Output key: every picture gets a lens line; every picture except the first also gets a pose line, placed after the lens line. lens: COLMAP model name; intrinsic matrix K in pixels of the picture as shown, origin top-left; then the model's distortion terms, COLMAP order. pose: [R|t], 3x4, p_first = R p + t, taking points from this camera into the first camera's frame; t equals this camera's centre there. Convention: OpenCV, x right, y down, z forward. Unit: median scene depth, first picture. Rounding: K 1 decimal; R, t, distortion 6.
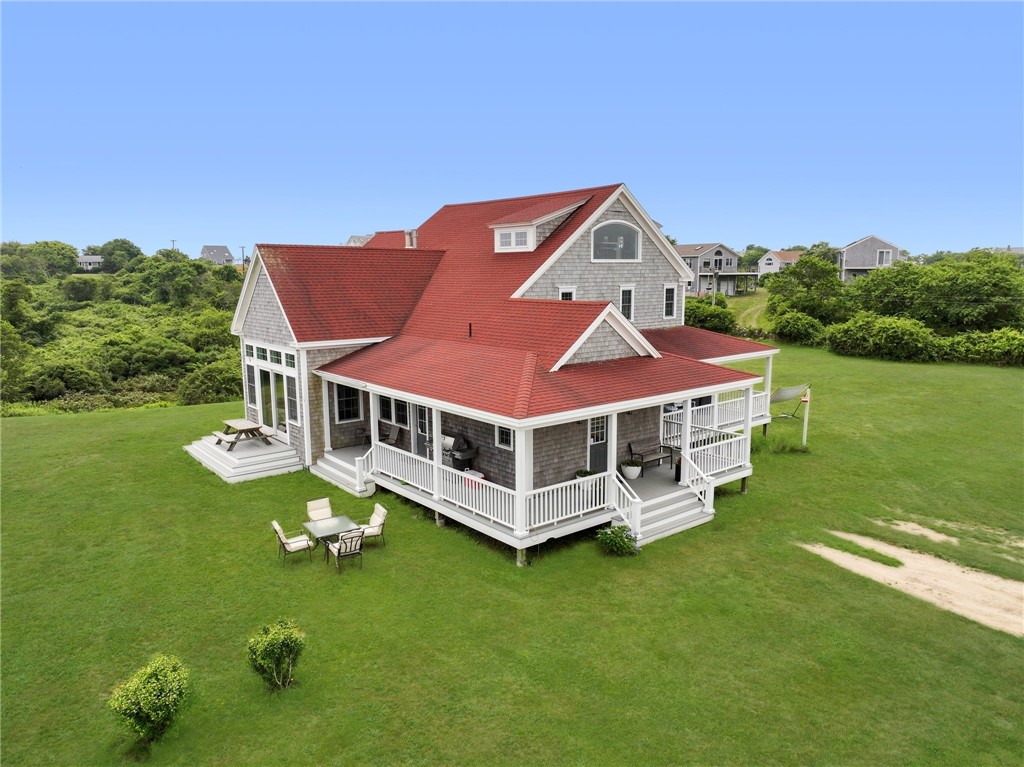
lens RADIAL K [[724.7, 0, 512.2], [0, 724.7, 383.4], [0, 0, 1]] dist [0.007390, 0.002648]
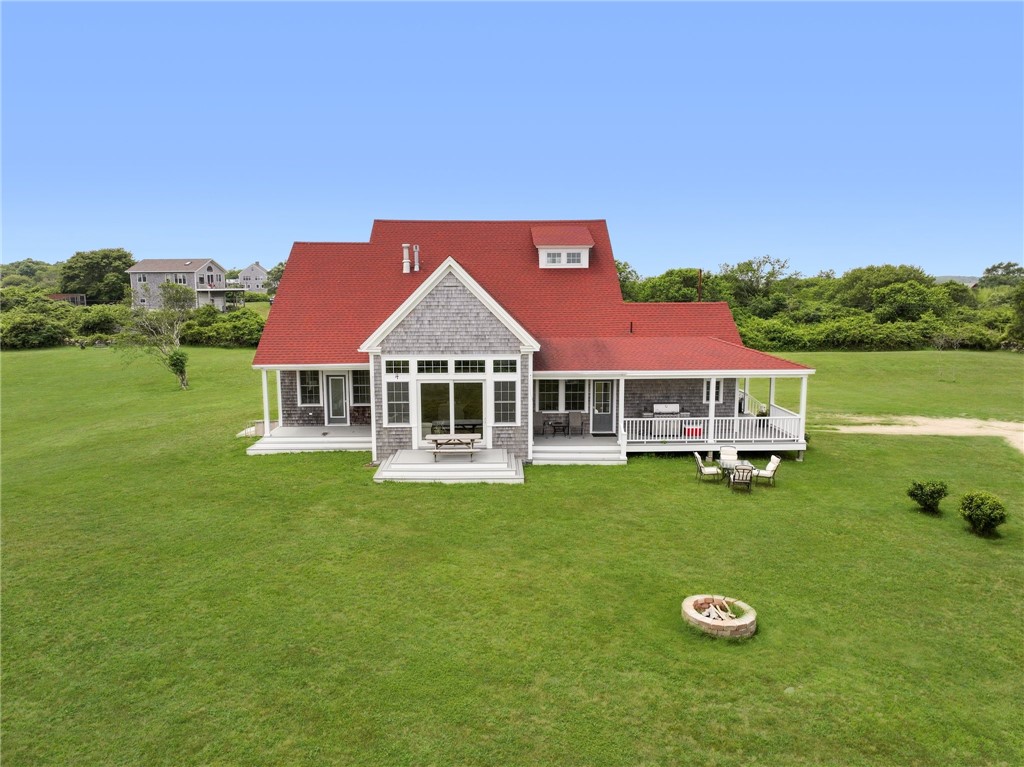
lens RADIAL K [[724.7, 0, 510.7], [0, 724.7, 381.2], [0, 0, 1]] dist [0.007390, 0.002648]
pose [[0.618336, -0.107735, 0.778494, -1.273218], [0.127707, 0.991168, 0.035732, -0.052909], [-0.775468, 0.077325, 0.626634, 0.363716]]
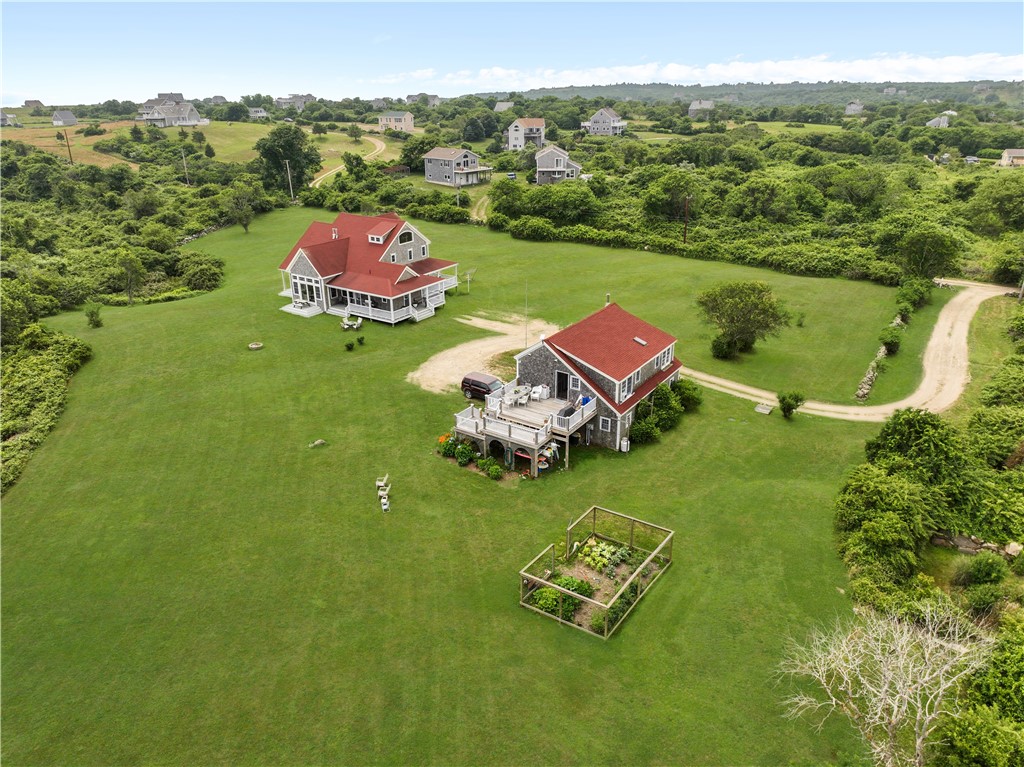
lens RADIAL K [[724.7, 0, 511.6], [0, 724.7, 379.6], [0, 0, 1]] dist [0.007390, 0.002648]
pose [[0.958466, -0.113294, 0.261739, -0.419218], [0.049926, 0.970195, 0.237127, -0.402794], [-0.280803, -0.214211, 0.935555, -2.986063]]
